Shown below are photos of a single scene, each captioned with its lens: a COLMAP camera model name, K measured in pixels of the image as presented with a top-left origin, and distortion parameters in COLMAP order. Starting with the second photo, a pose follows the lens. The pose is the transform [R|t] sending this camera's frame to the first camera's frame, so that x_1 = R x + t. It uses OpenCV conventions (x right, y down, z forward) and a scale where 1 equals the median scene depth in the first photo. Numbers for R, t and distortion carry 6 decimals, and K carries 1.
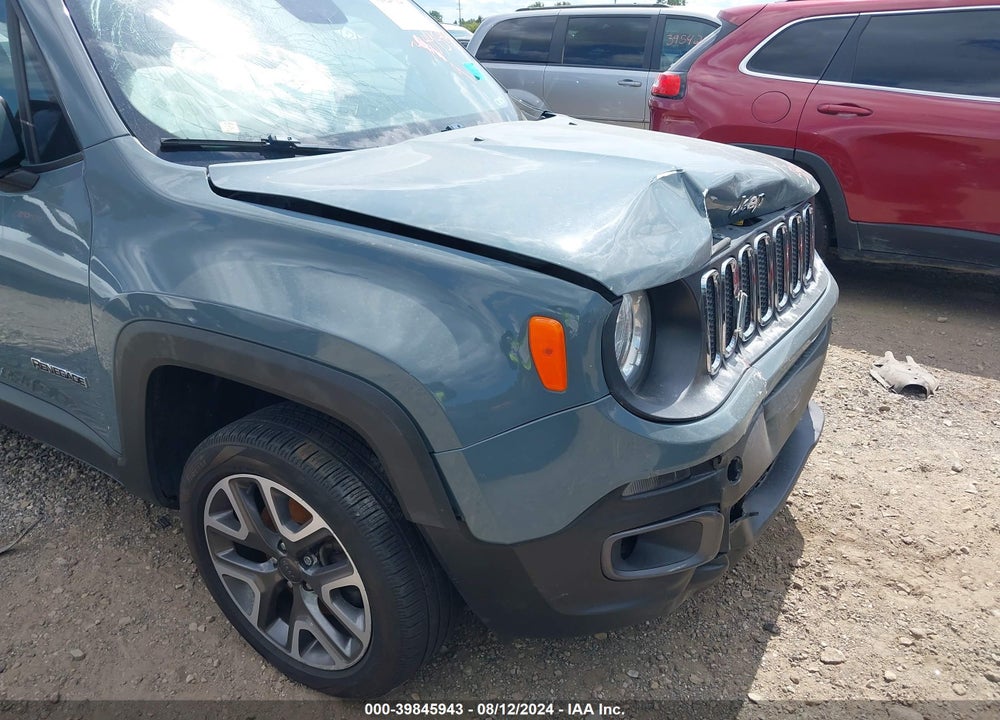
lens RADIAL K [[795.6, 0, 512.3], [0, 795.6, 390.0], [0, 0, 1]] dist [0.011515, -0.012254]
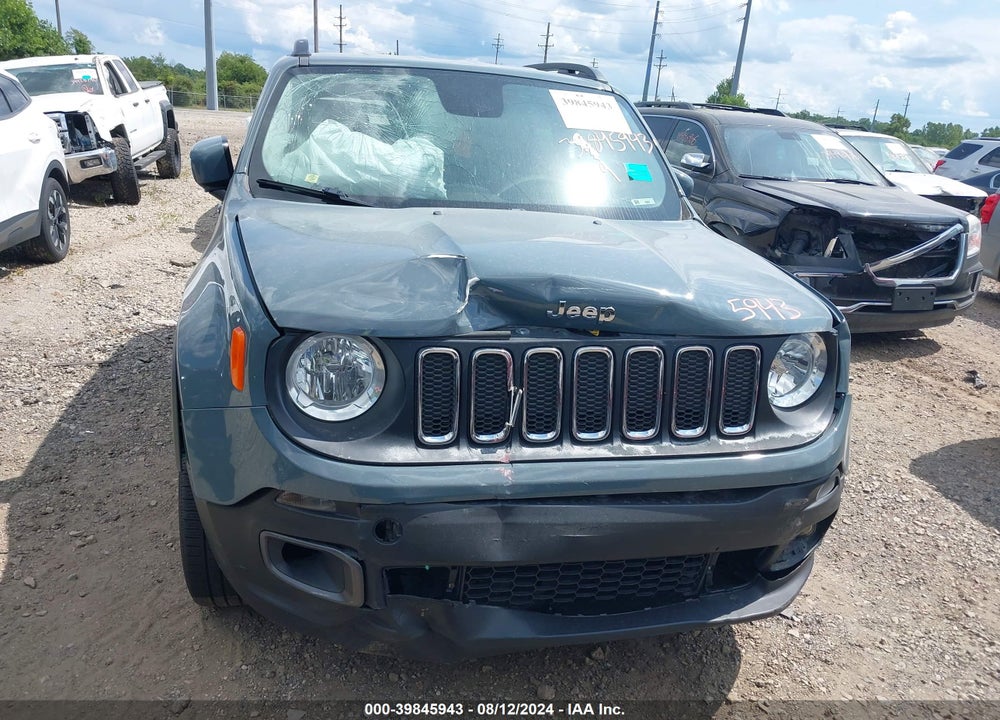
lens RADIAL K [[795.6, 0, 495.7], [0, 795.6, 380.2], [0, 0, 1]] dist [0.011515, -0.012254]
pose [[0.704786, 0.274918, -0.653986, 0.822065], [-0.357248, 0.933978, 0.007622, -0.116135], [0.612904, 0.228263, 0.756469, 0.205036]]
